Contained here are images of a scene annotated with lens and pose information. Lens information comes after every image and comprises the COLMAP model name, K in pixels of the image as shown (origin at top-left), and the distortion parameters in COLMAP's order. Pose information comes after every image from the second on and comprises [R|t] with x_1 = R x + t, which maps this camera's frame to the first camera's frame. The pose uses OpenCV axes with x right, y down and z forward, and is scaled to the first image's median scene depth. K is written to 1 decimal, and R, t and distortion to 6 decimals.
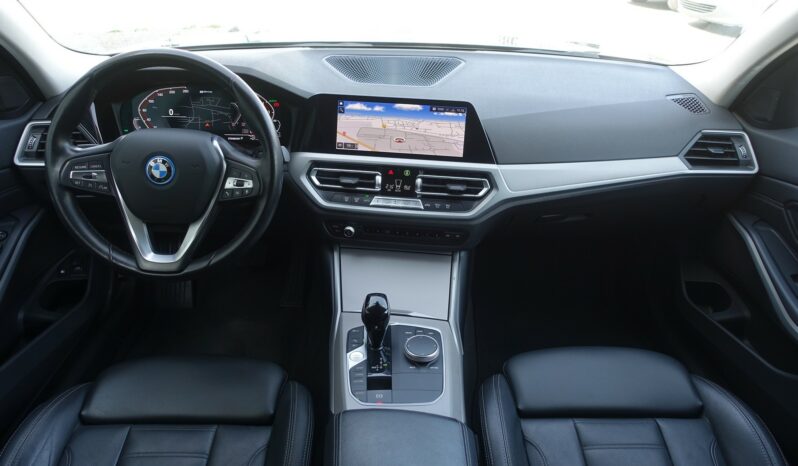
lens RADIAL K [[542.0, 0, 400.3], [0, 542.0, 230.0], [0, 0, 1]] dist [-0.015942, 0.005849]
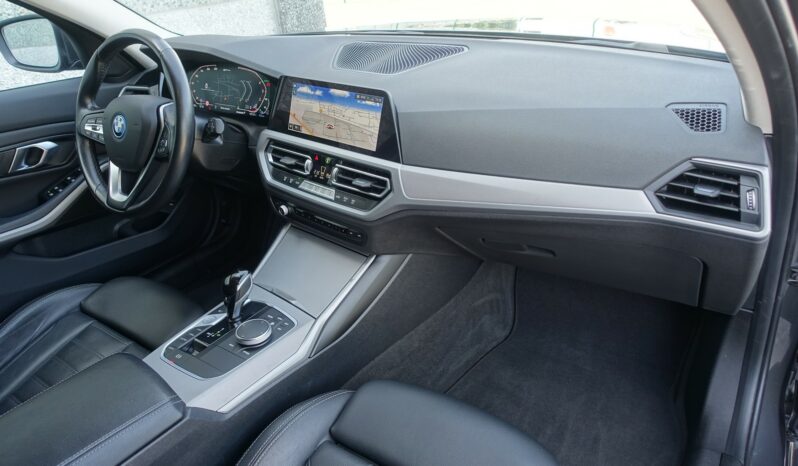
lens RADIAL K [[542.0, 0, 398.9], [0, 542.0, 233.0], [0, 0, 1]] dist [-0.015942, 0.005849]
pose [[0.806690, 0.205094, -0.554246, 0.674205], [-0.205919, 0.976623, 0.061681, -0.064669], [0.553939, 0.064372, 0.830065, 0.274462]]
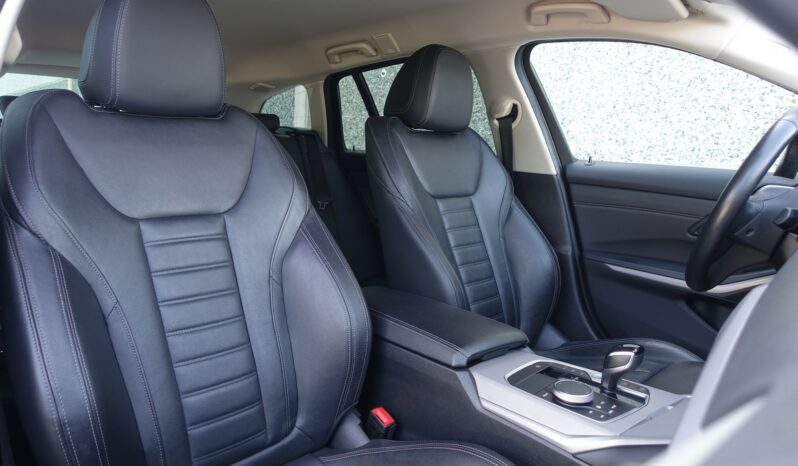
lens RADIAL K [[542.0, 0, 398.2], [0, 542.0, 234.3], [0, 0, 1]] dist [-0.015942, 0.005849]
pose [[-0.710117, 0.066596, -0.700927, 0.748181], [-0.374015, 0.807764, 0.455665, -0.253358], [0.596530, 0.585732, -0.548699, 1.025178]]
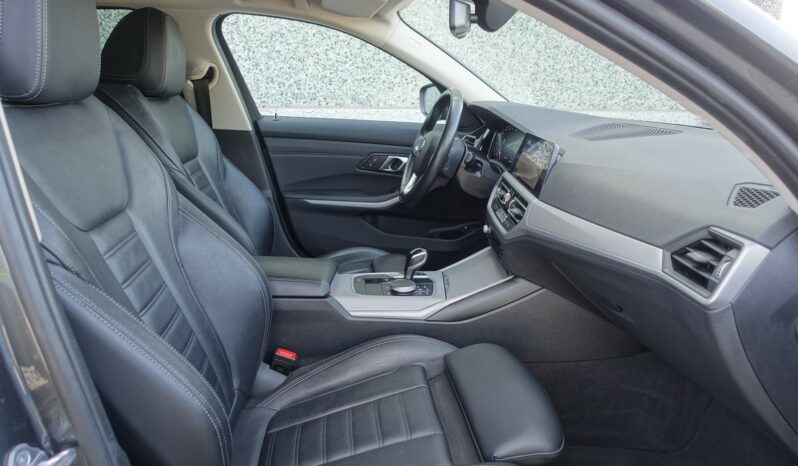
lens RADIAL K [[542.0, 0, 401.0], [0, 542.0, 231.4], [0, 0, 1]] dist [-0.015942, 0.005849]
pose [[0.084739, 0.234512, -0.968413, 1.180546], [-0.496818, 0.852420, 0.162950, -0.105621], [0.863708, 0.467316, 0.188743, 0.589209]]
